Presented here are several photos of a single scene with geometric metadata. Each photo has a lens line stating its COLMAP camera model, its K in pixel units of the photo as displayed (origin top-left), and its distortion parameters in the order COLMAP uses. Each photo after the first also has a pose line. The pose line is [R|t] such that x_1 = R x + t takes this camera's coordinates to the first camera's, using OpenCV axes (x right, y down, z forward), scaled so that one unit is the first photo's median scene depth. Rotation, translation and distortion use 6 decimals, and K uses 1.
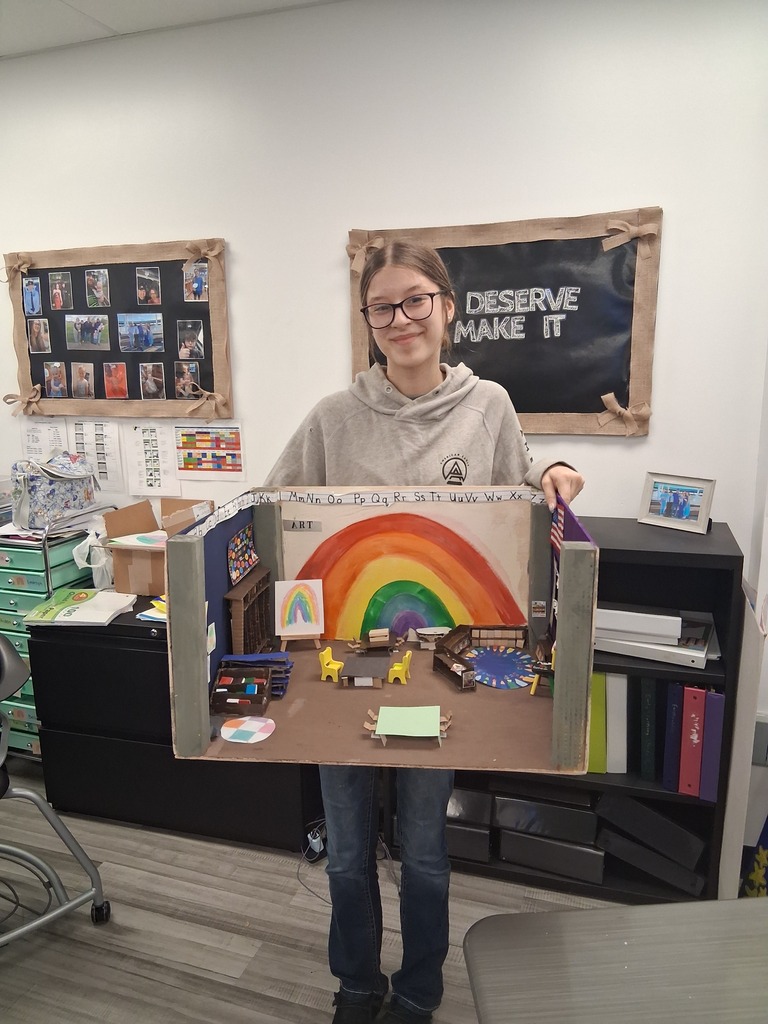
lens RADIAL K [[777.5, 0, 382.5], [0, 777.5, 518.2], [0, 0, 1]] dist [0.026194, -0.043909]
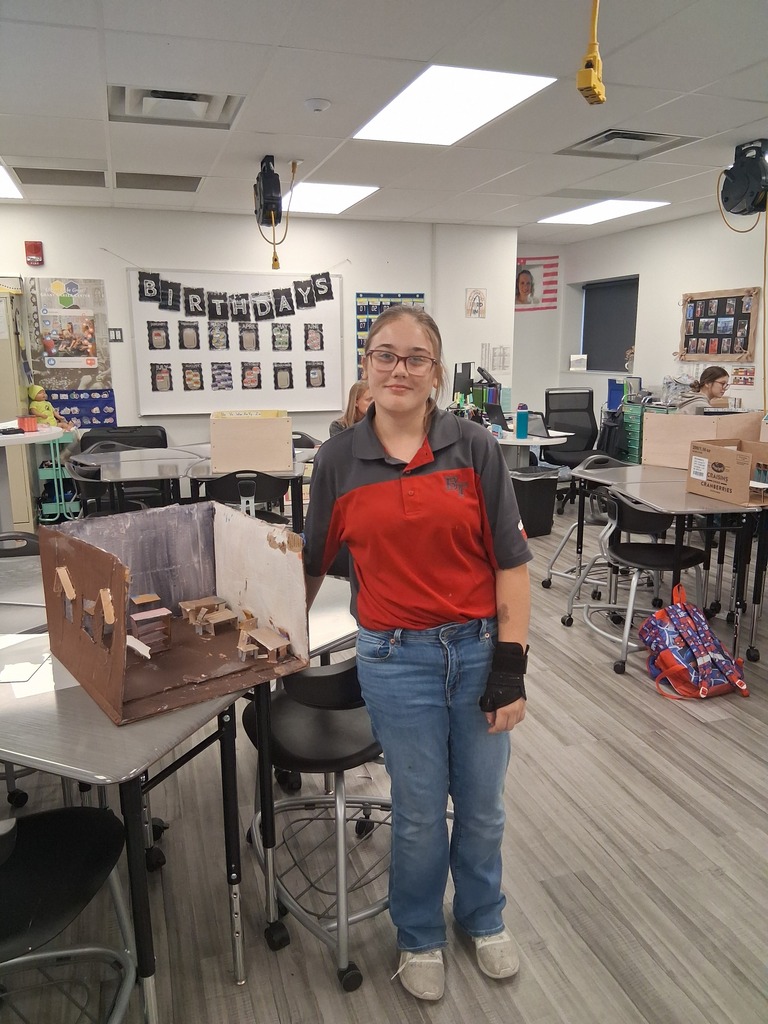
lens RADIAL K [[777.5, 0, 378.5], [0, 777.5, 514.3], [0, 0, 1]] dist [0.026194, -0.043909]
pose [[0.596963, 0.176797, -0.782546, 1.023160], [-0.162239, 0.981866, 0.098065, 0.266042], [0.785693, 0.068418, 0.614821, -1.259925]]
